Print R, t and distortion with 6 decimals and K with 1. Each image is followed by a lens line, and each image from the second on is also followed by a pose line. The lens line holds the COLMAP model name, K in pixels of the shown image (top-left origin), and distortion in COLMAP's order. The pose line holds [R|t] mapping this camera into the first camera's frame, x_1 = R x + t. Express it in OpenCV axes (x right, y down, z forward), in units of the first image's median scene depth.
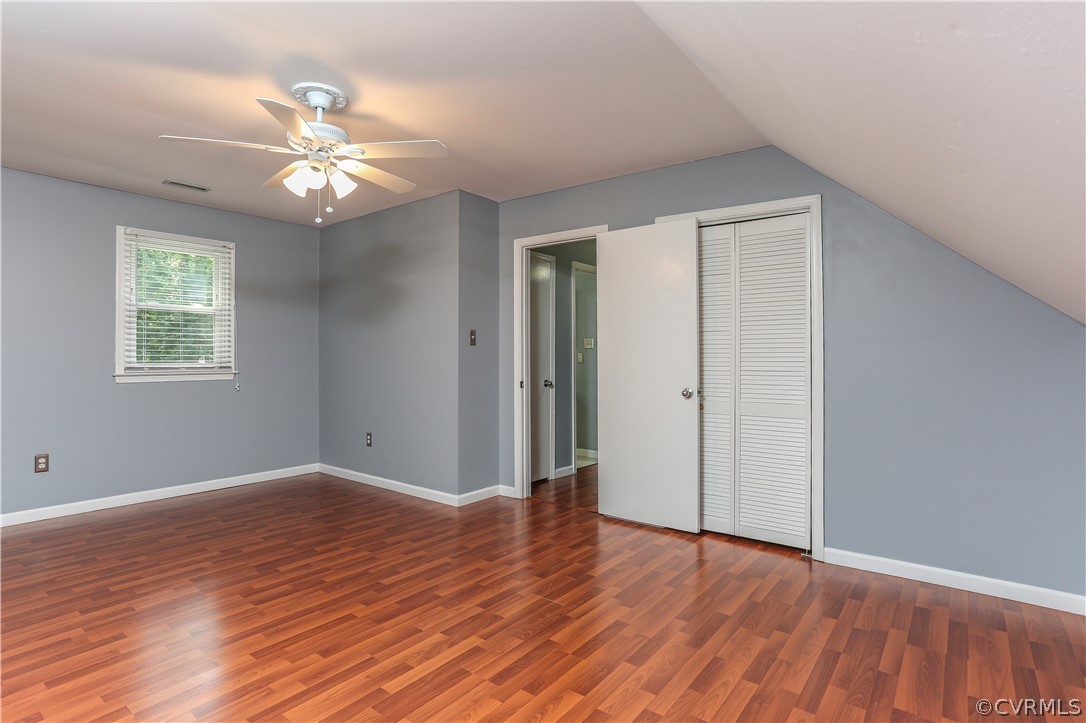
lens RADIAL K [[553.4, 0, 539.9], [0, 553.4, 353.4], [0, 0, 1]] dist [-0.041084, 0.021400]
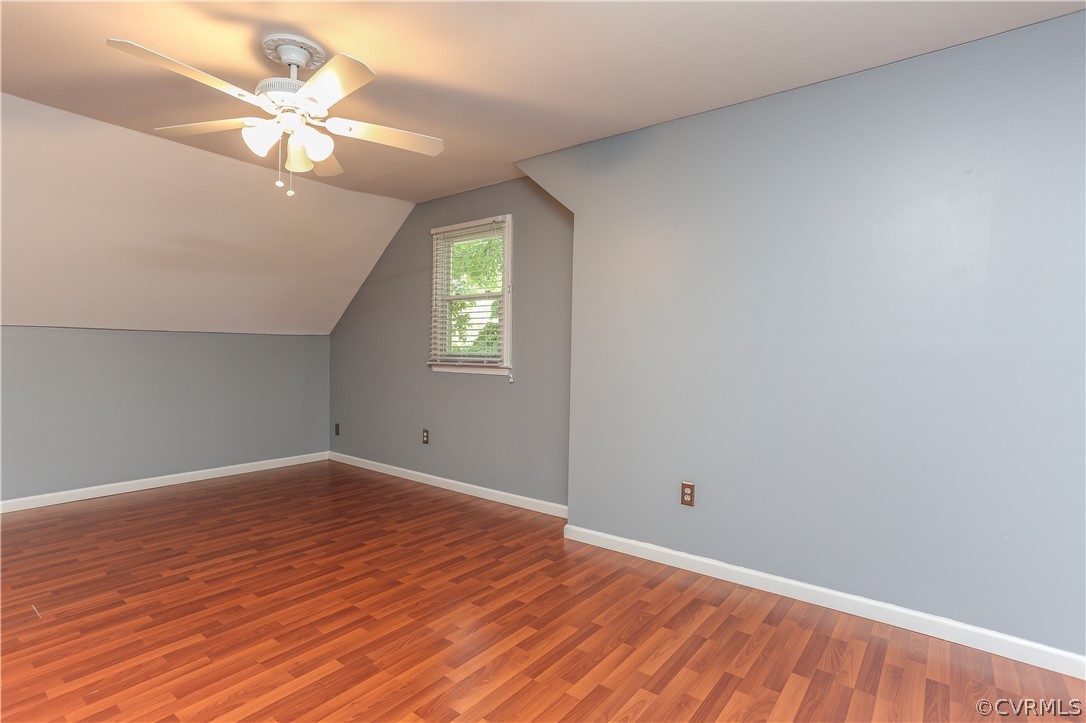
lens RADIAL K [[537.4, 0, 543.0], [0, 537.4, 361.5], [0, 0, 1]] dist [-0.042120, 0.021768]
pose [[-0.999861, -0.015867, -0.005161, -0.834015], [-0.015934, 0.999786, 0.013214, 0.007153], [0.004950, 0.013294, -0.999899, 1.911516]]
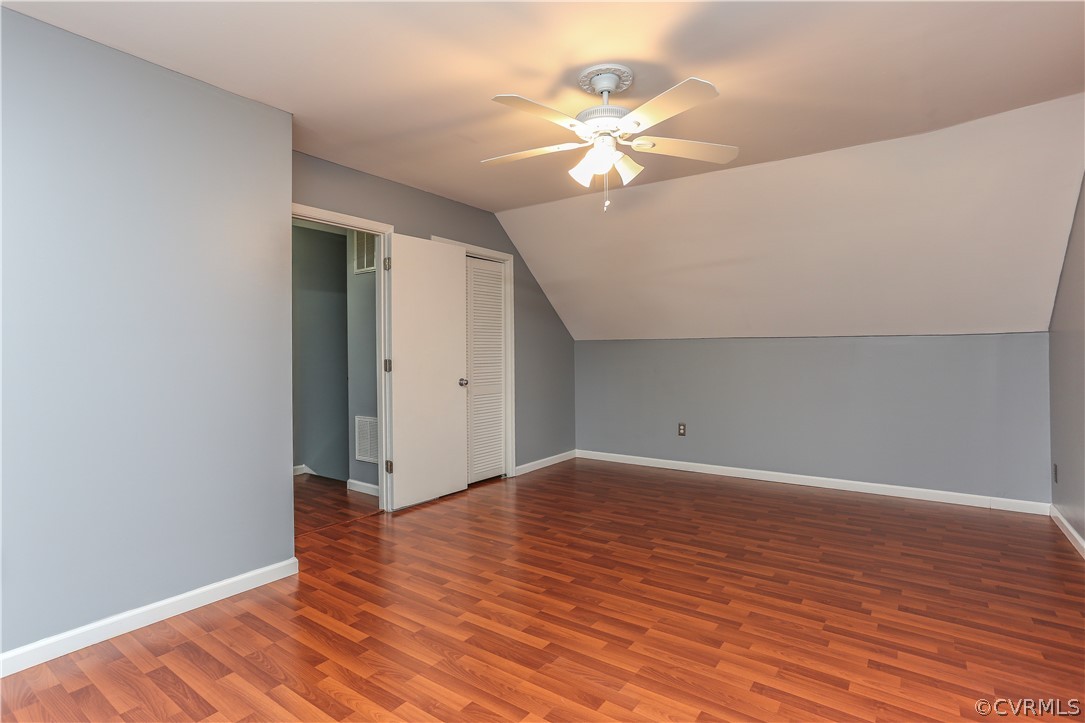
lens RADIAL K [[536.9, 0, 542.5], [0, 536.9, 361.5], [0, 0, 1]] dist [-0.042120, 0.021768]
pose [[-0.039317, -0.019552, 0.999035, -1.371259], [-0.001494, 0.999809, 0.019509, -0.003452], [-0.999226, -0.000726, -0.039338, 1.191360]]
